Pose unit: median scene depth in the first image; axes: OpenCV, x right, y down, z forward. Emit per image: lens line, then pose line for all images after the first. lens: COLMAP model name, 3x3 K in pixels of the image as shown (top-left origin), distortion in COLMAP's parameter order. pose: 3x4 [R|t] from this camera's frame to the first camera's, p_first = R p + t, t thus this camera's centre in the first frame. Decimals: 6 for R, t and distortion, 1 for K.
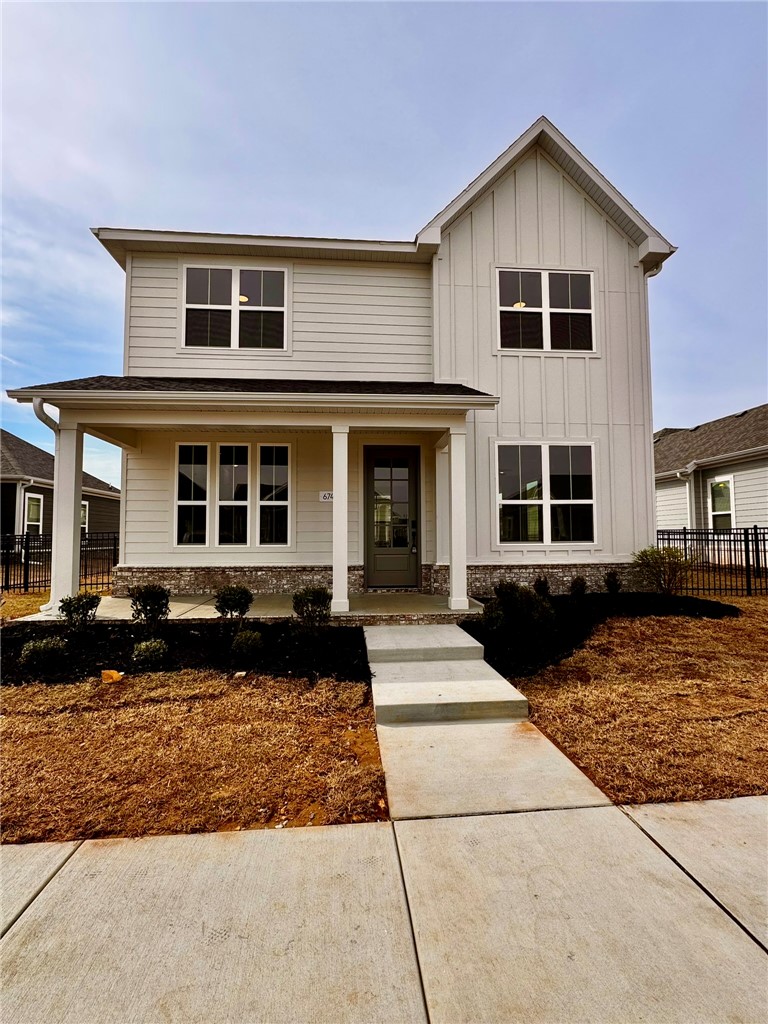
lens RADIAL K [[482.9, 0, 390.7], [0, 482.9, 510.8], [0, 0, 1]] dist [-0.003184, -0.000262]
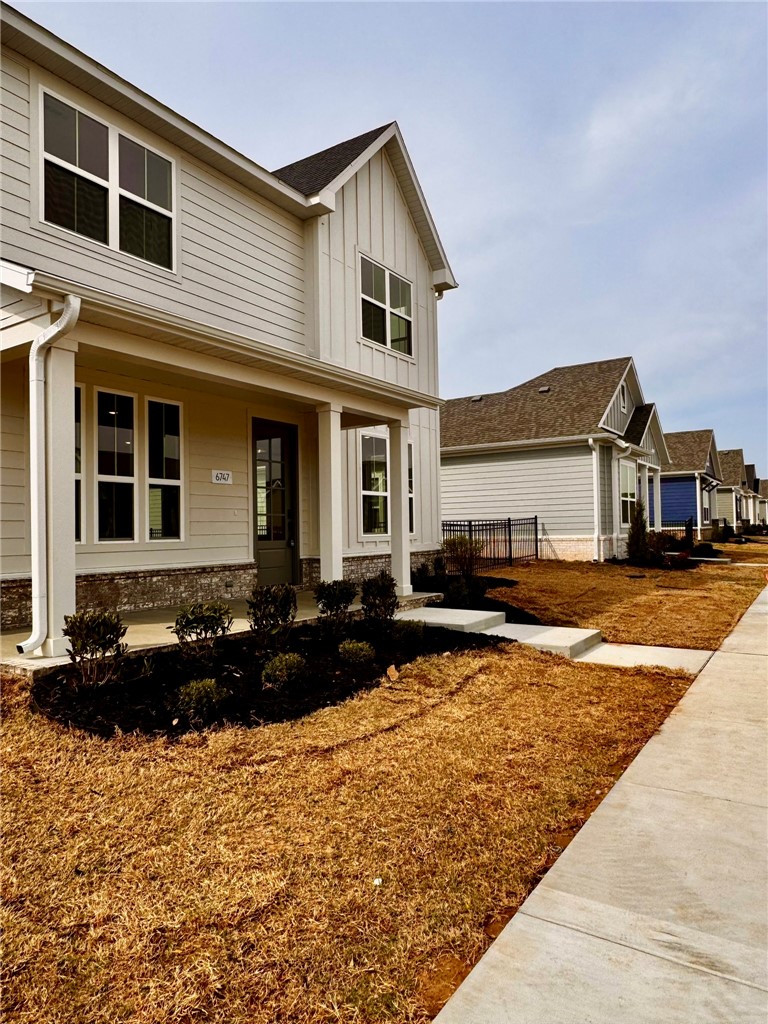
lens RADIAL K [[662.0, 0, 383.9], [0, 662.0, 514.6], [0, 0, 1]] dist [-0.005859, -0.000760]
pose [[0.615144, 0.012691, 0.788312, -0.812099], [-0.028016, 0.999591, 0.005769, 0.017781], [-0.787917, -0.025634, 0.615248, 0.127152]]
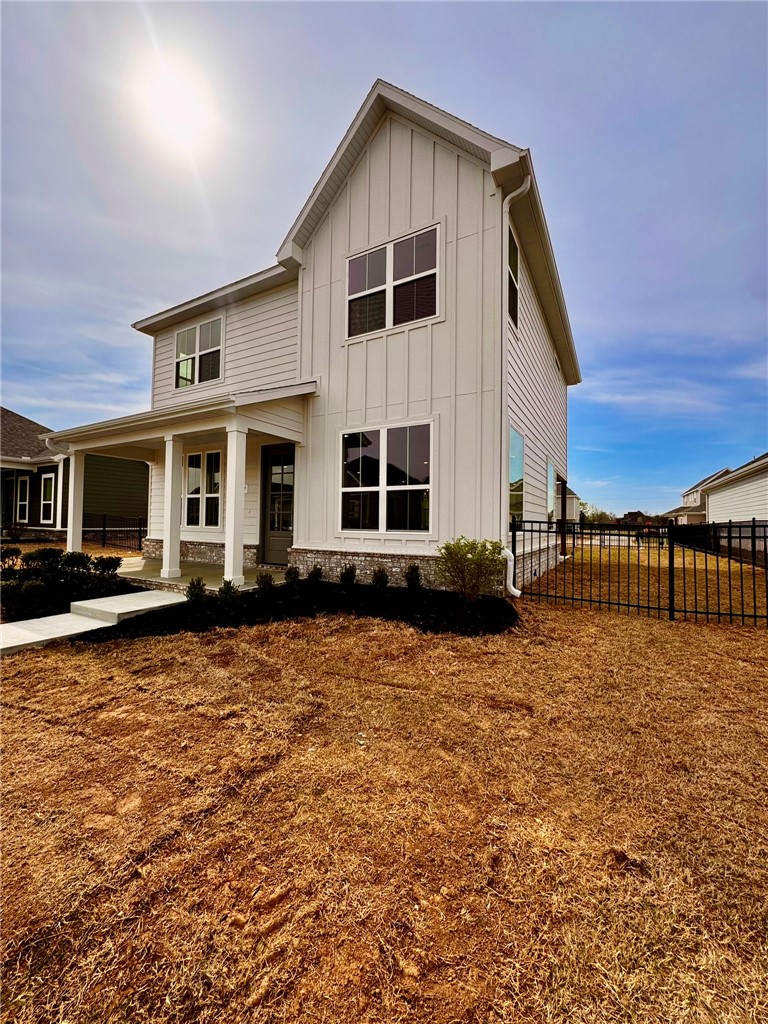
lens RADIAL K [[407.7, 0, 385.5], [0, 407.7, 511.7], [0, 0, 1]] dist [-0.002069, -0.001071]
pose [[0.824643, 0.002451, -0.565648, 0.785414], [0.011913, 0.999694, 0.021700, 0.010389], [0.565528, -0.024634, 0.824361, 0.334238]]
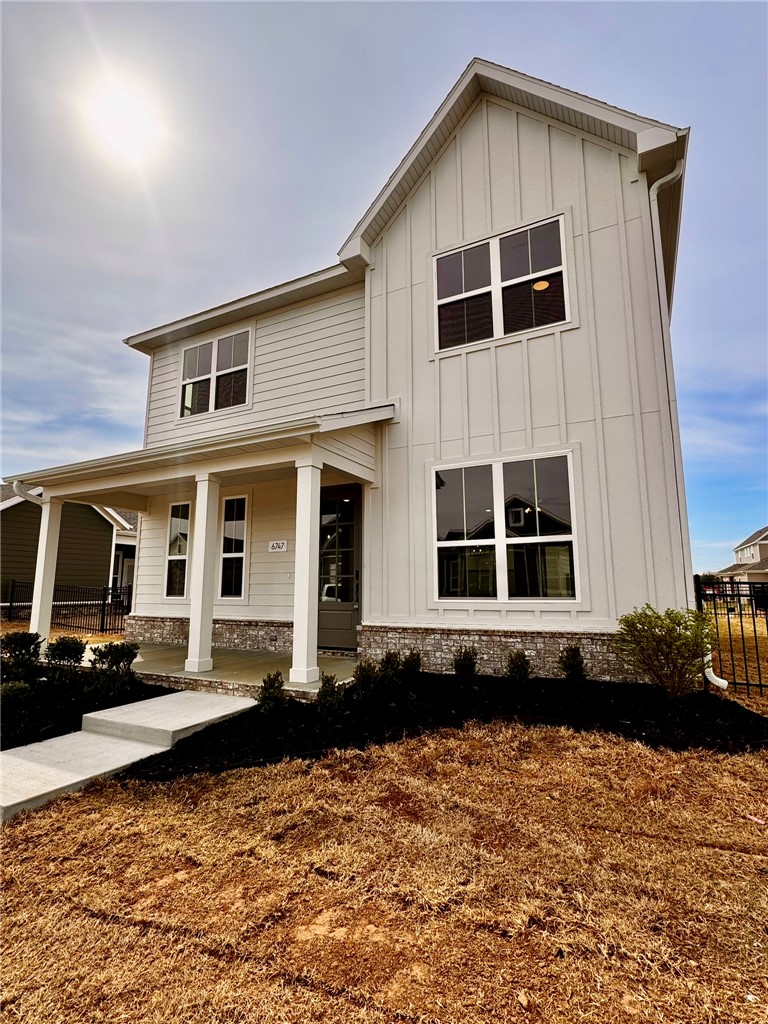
lens RADIAL K [[499.9, 0, 386.3], [0, 499.9, 512.1], [0, 0, 1]] dist [-0.002141, 0.000440]
pose [[0.849140, -0.077291, -0.522482, 0.569259], [0.026354, 0.994203, -0.104242, 0.011528], [0.527510, 0.074746, 0.846254, 0.281214]]
